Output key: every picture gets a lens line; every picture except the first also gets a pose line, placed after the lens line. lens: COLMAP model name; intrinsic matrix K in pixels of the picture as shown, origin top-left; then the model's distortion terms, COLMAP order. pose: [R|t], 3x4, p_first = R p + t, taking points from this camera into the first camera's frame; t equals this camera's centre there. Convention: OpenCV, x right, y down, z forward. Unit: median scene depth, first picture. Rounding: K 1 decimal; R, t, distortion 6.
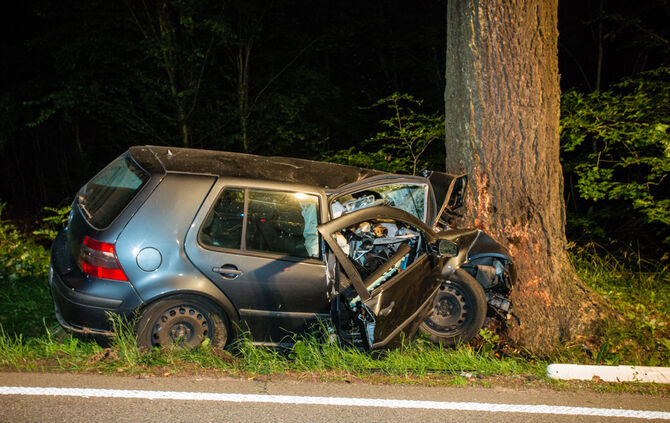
lens RADIAL K [[641.4, 0, 334.9], [0, 641.4, 227.7], [0, 0, 1]] dist [0.117780, -0.406843]
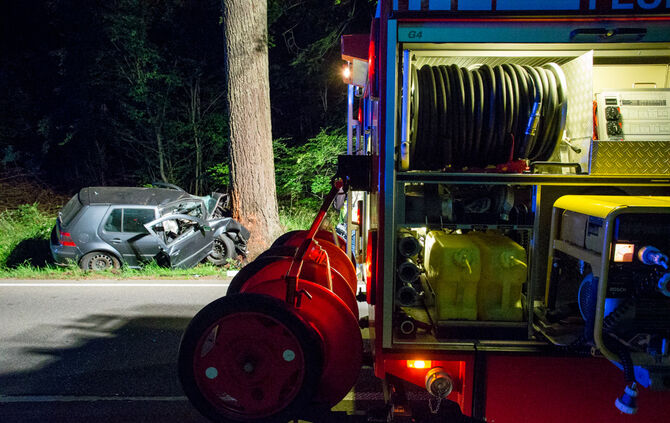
lens RADIAL K [[467.7, 0, 335.2], [0, 467.7, 229.4], [0, 0, 1]] dist [-0.054798, 0.050268]
pose [[0.998495, -0.026396, 0.048063, 0.504012], [0.020627, 0.992940, 0.116807, -0.142982], [-0.050807, -0.115640, 0.991991, -0.728738]]
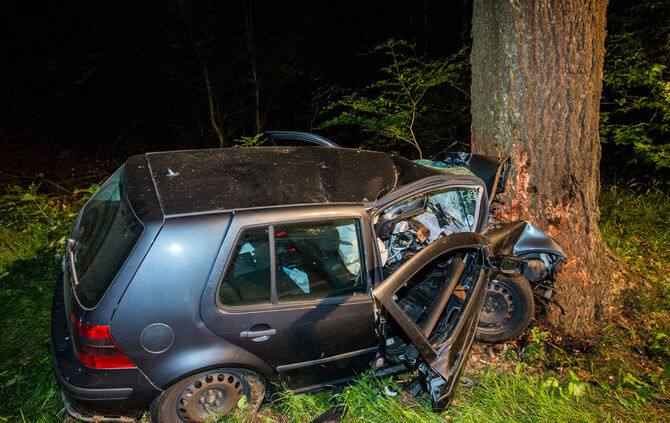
lens RADIAL K [[433.8, 0, 333.1], [0, 433.8, 223.2], [0, 0, 1]] dist [-0.022843, 0.000254]
pose [[0.997772, -0.066032, 0.009542, -0.053729], [0.062009, 0.970596, 0.232592, -0.145760], [-0.024620, -0.231482, 0.972527, 0.389665]]
